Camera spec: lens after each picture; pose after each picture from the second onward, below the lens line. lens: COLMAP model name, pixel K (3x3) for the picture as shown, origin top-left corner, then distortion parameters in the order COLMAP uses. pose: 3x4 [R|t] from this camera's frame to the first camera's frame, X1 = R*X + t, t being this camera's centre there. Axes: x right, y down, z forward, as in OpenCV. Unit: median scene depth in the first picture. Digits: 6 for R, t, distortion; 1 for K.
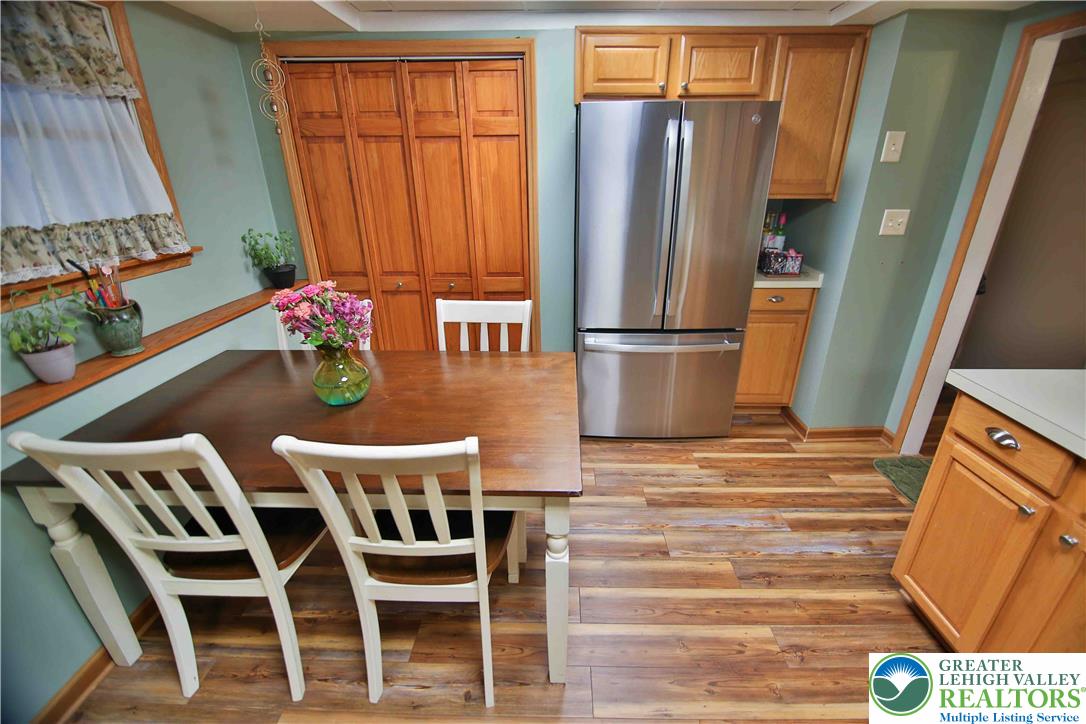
lens RADIAL K [[458.3, 0, 552.9], [0, 458.3, 350.6], [0, 0, 1]] dist [-0.000887, -0.007612]
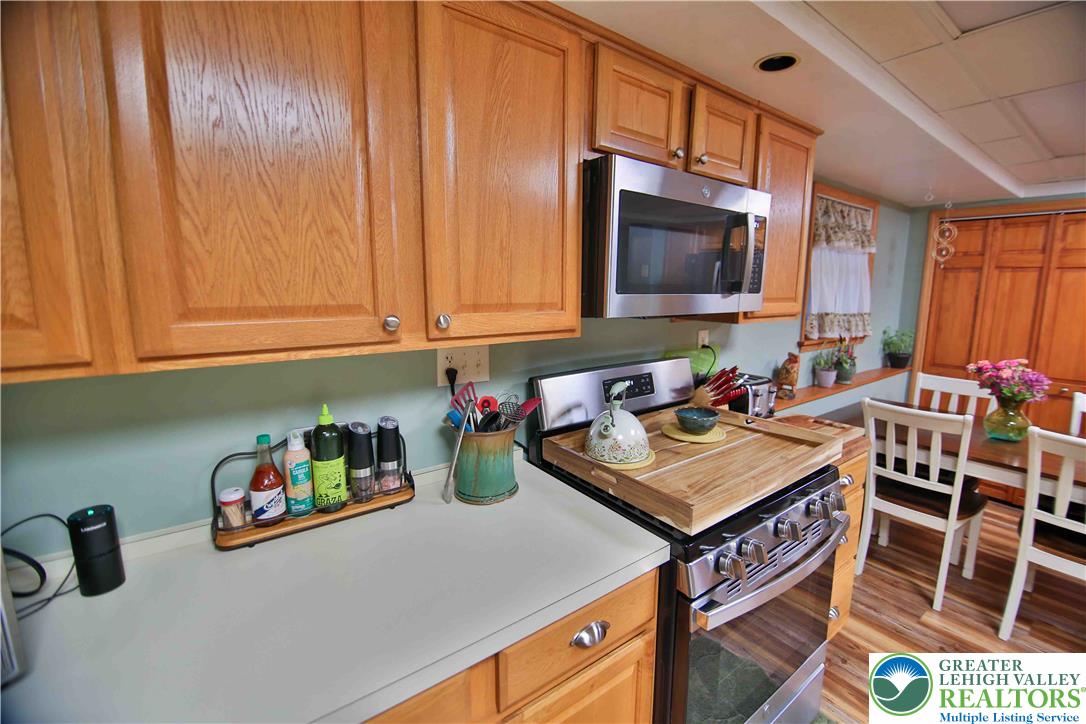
lens RADIAL K [[458.3, 0, 552.9], [0, 458.3, 350.6], [0, 0, 1]] dist [-0.000887, -0.007612]
pose [[0.619686, 0.121687, -0.775359, -0.175077], [-0.299654, 0.949752, -0.090435, 0.279210], [0.725394, 0.288381, 0.625012, -0.724228]]
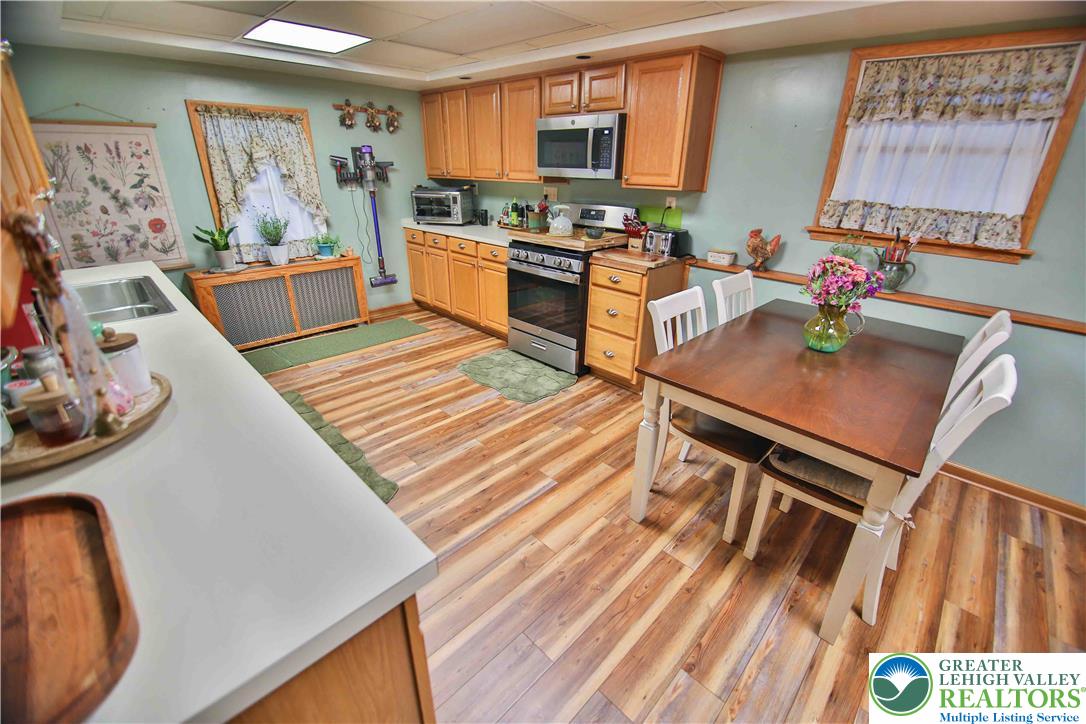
lens RADIAL K [[458.3, 0, 552.9], [0, 458.3, 350.6], [0, 0, 1]] dist [-0.000887, -0.007612]
pose [[-0.673114, 0.272059, -0.687679, 0.673711], [-0.286158, 0.761627, 0.581411, -0.303526], [0.681932, 0.588140, -0.434810, 0.733032]]
